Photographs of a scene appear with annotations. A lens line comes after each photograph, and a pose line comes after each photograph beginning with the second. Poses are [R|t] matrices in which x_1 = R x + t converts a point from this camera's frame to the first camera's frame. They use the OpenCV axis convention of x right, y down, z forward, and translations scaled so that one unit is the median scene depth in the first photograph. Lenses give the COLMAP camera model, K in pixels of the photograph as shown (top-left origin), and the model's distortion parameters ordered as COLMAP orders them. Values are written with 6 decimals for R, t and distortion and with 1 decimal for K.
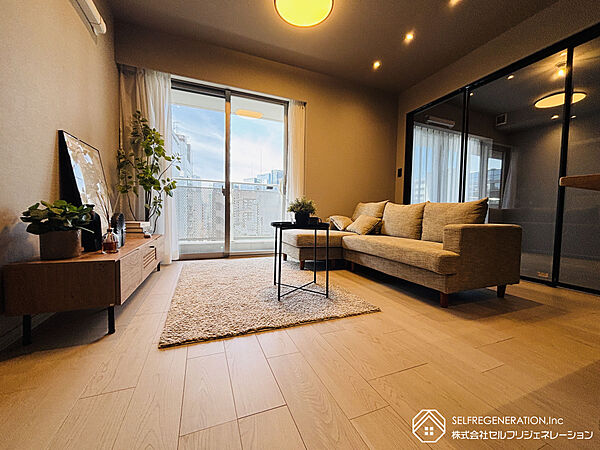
lens RADIAL K [[242.3, 0, 297.8], [0, 242.3, 225.9], [0, 0, 1]] dist [-0.001466, 0.000135]
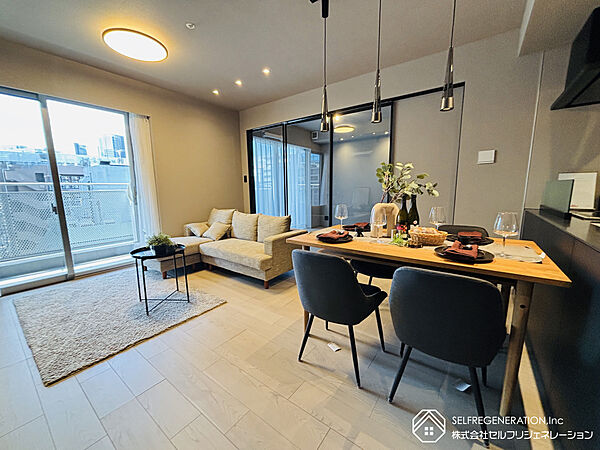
lens RADIAL K [[242.3, 0, 301.8], [0, 242.3, 223.9], [0, 0, 1]] dist [-0.001466, 0.000135]
pose [[0.849625, -0.109558, 0.515882, 0.004914], [0.057037, 0.991536, 0.116636, -0.200890], [-0.524294, -0.069672, 0.848682, -0.353627]]
